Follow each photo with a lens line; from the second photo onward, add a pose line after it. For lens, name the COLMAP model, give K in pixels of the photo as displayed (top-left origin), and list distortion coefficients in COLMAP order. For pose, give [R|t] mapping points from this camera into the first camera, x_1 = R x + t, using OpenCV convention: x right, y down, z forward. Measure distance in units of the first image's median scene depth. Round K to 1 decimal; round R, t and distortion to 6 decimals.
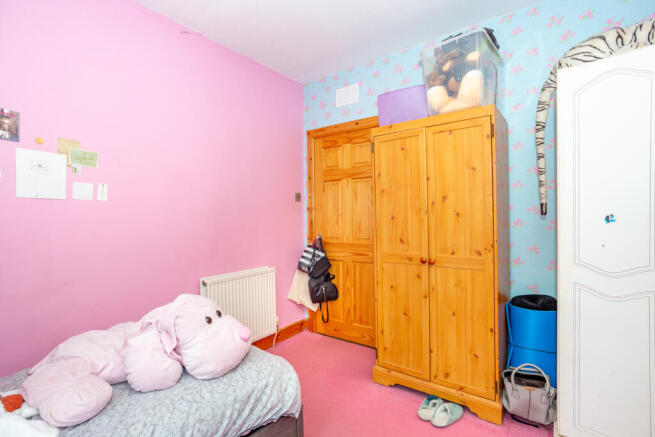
lens RADIAL K [[313.5, 0, 326.1], [0, 313.5, 214.5], [0, 0, 1]] dist [-0.018458, 0.009315]
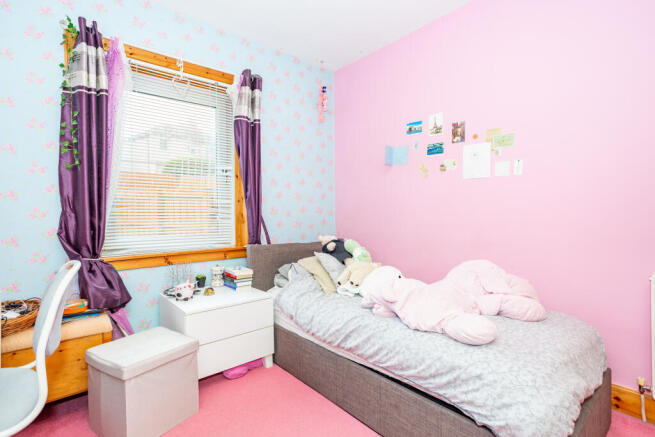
lens RADIAL K [[313.5, 0, 325.0], [0, 313.5, 214.7], [0, 0, 1]] dist [-0.018458, 0.009315]
pose [[-0.211002, 0.016069, -0.977354, 0.556738], [0.018537, 0.999751, 0.012436, 0.076217], [0.977310, -0.015493, -0.211247, 0.617219]]
